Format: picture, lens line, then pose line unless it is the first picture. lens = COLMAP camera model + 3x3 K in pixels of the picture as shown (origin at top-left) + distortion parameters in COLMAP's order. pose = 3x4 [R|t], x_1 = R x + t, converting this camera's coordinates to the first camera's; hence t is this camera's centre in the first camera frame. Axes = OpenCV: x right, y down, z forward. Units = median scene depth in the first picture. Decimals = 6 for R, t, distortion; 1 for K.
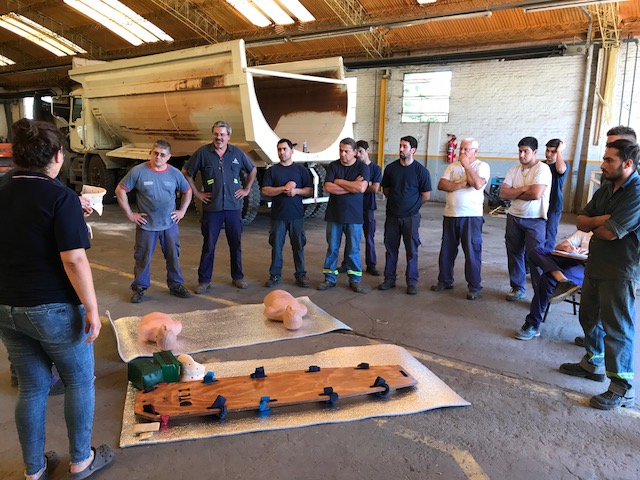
lens RADIAL K [[540.1, 0, 319.3], [0, 540.1, 241.7], [0, 0, 1]] dist [-0.000686, -0.030538]
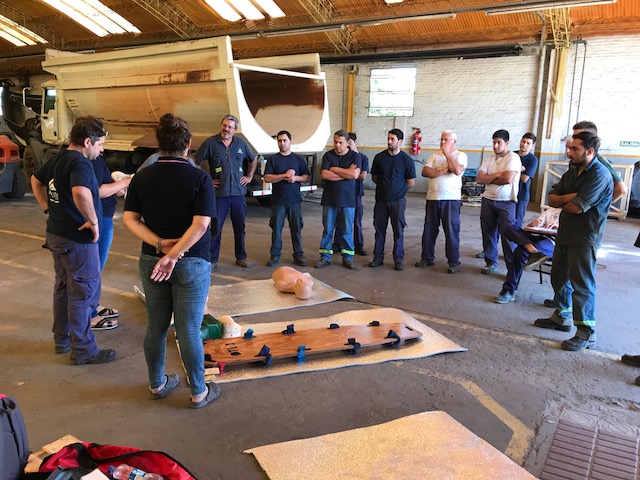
lens RADIAL K [[540.1, 0, 321.4], [0, 540.1, 240.3], [0, 0, 1]] dist [-0.000686, -0.030538]
pose [[0.996369, -0.012033, 0.084287, -0.081863], [0.011213, 0.999885, 0.010198, 0.021630], [-0.084400, -0.009216, 0.996389, -0.100996]]
